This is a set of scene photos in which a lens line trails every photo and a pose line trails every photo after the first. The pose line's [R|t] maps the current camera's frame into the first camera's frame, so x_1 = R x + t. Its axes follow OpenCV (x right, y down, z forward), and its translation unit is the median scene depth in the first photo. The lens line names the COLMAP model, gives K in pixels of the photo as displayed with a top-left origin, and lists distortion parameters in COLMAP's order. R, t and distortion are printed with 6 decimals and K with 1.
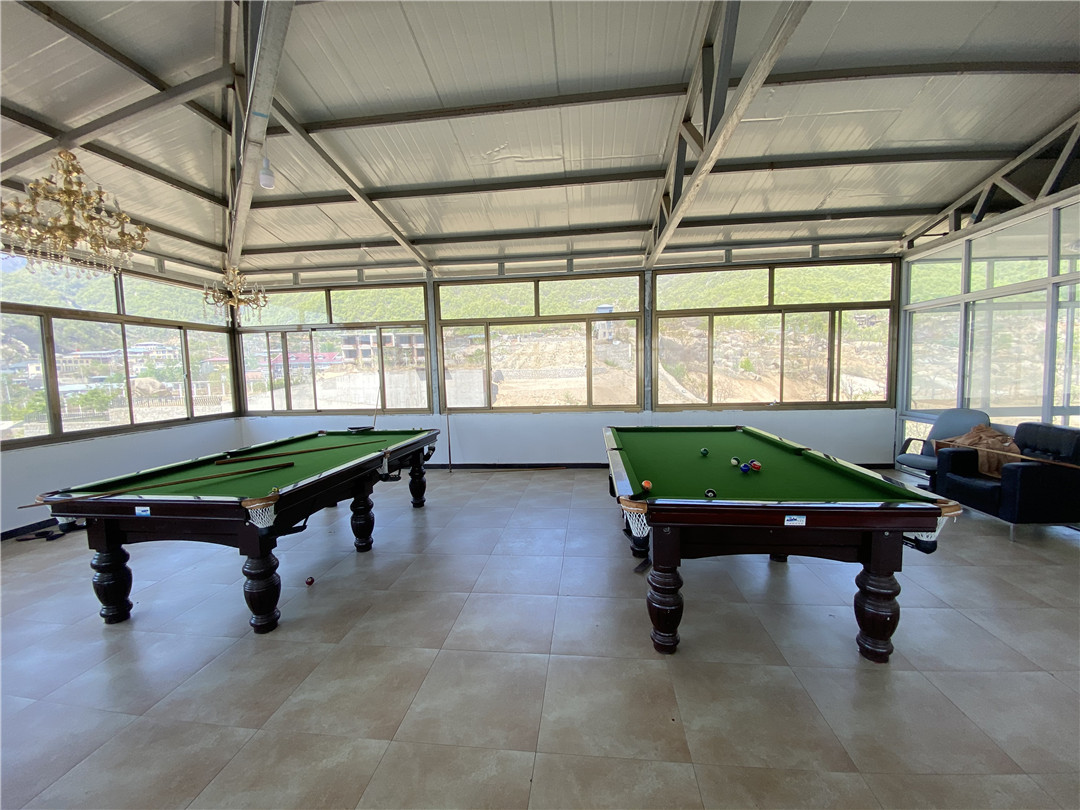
lens RADIAL K [[436.6, 0, 540.0], [0, 436.6, 405.0], [0, 0, 1]] dist [0.061489, -0.041133]
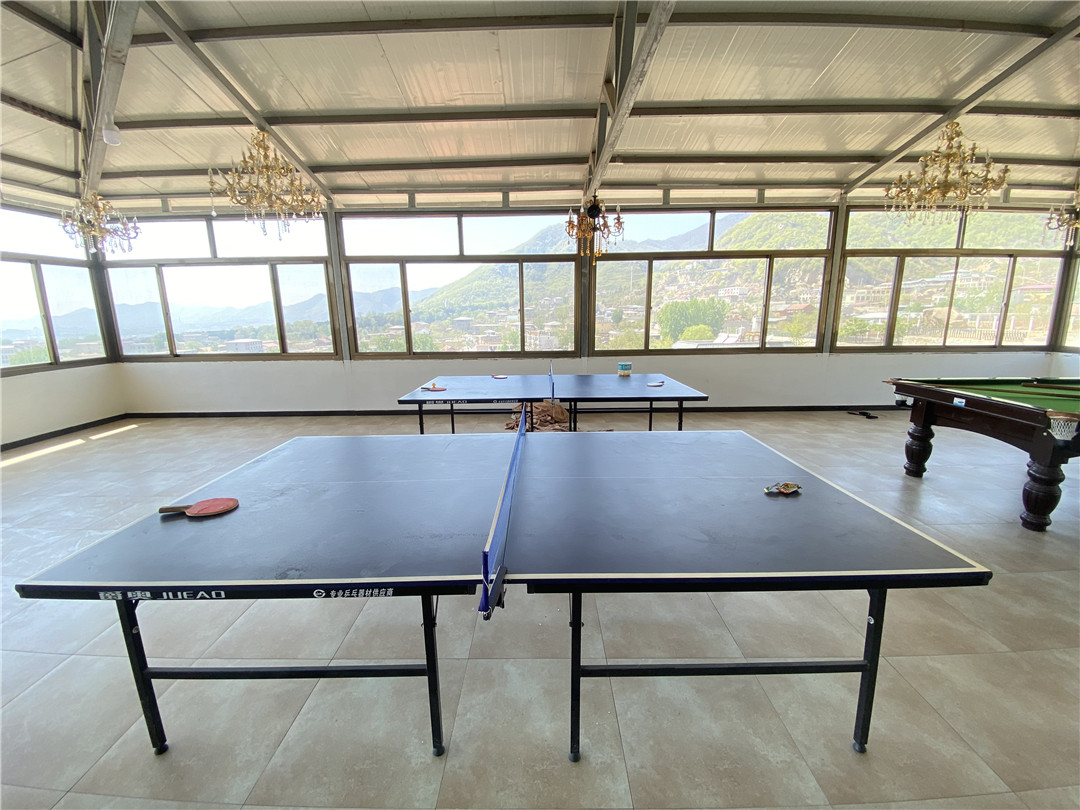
lens RADIAL K [[428.3, 0, 540.0], [0, 428.3, 405.0], [0, 0, 1]] dist [0.001548, -0.012832]
pose [[0.096721, 0.231659, -0.967977, 0.177936], [-0.069895, 0.971717, 0.225570, 0.032019], [0.992854, 0.045840, 0.110177, -0.305503]]
